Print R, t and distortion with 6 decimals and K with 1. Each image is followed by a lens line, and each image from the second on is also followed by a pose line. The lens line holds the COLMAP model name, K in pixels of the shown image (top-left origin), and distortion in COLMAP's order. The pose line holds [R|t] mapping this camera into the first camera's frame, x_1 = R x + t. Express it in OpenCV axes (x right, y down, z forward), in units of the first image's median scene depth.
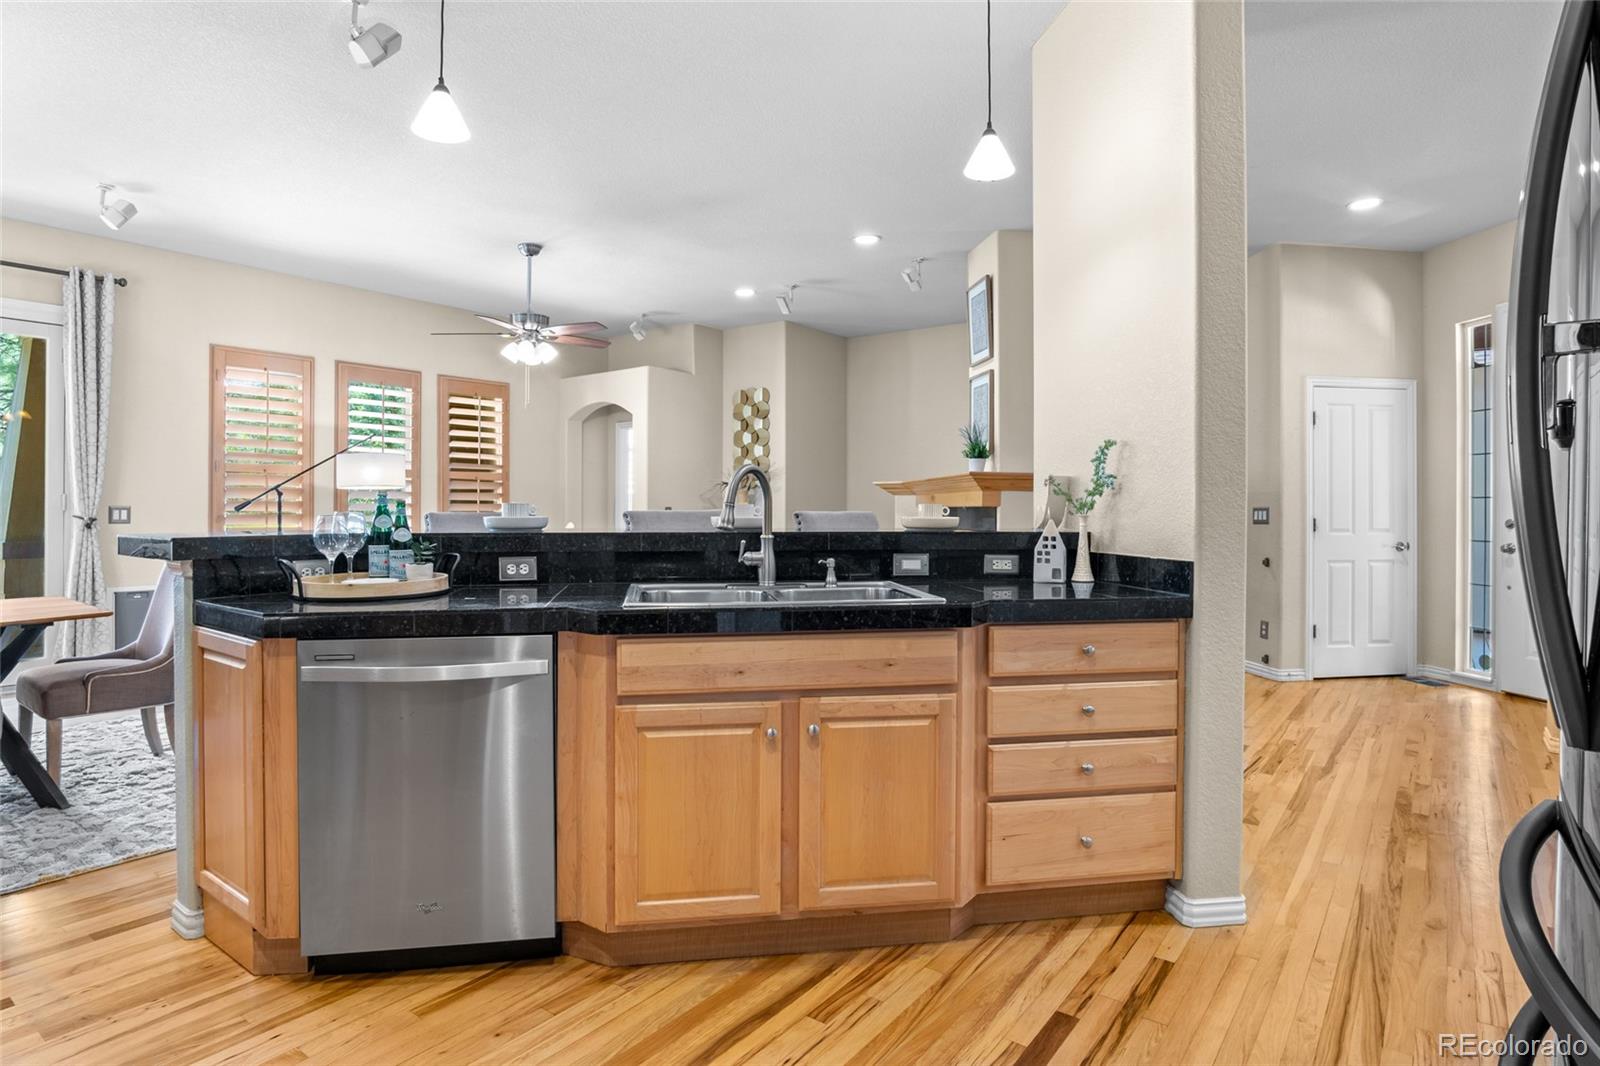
lens RADIAL K [[872.2, 0, 794.0], [0, 872.2, 507.6], [0, 0, 1]] dist [-0.029982, 0.005139]
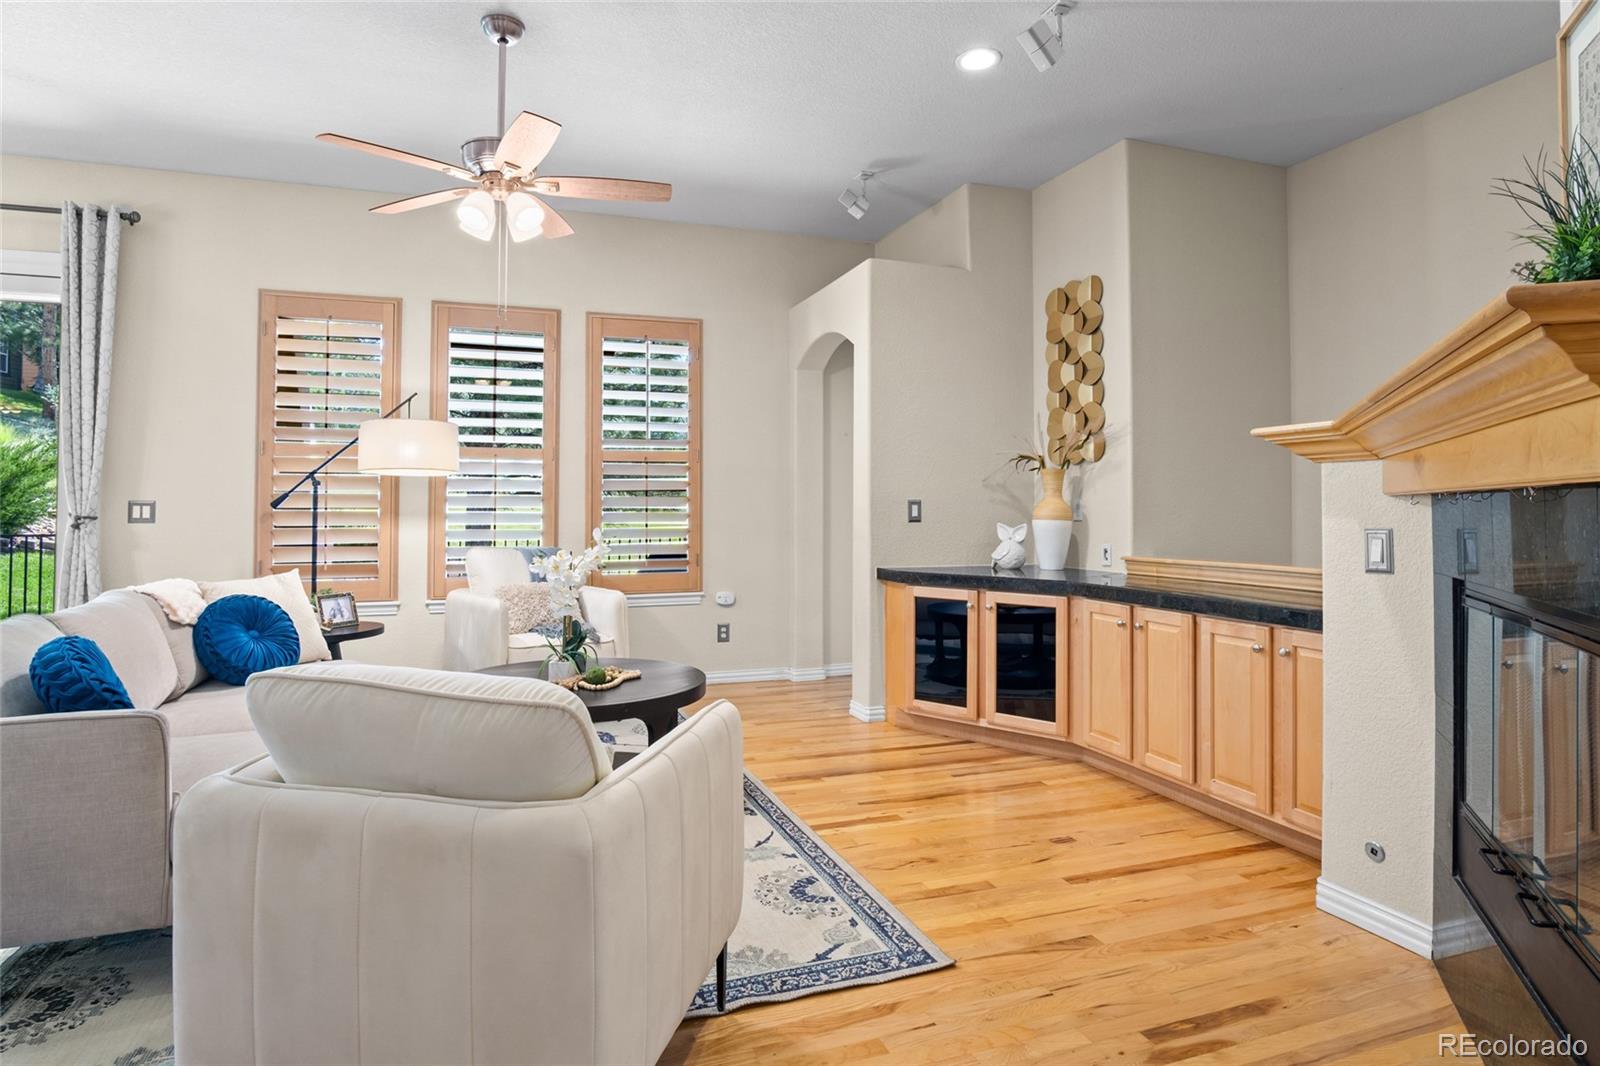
lens RADIAL K [[872.2, 0, 792.5], [0, 872.2, 487.9], [0, 0, 1]] dist [-0.029982, 0.005139]
pose [[0.832375, -0.012994, -0.554061, 0.142348], [0.002250, 0.999796, -0.020068, 0.003336], [0.554209, 0.015457, 0.832234, 0.625075]]
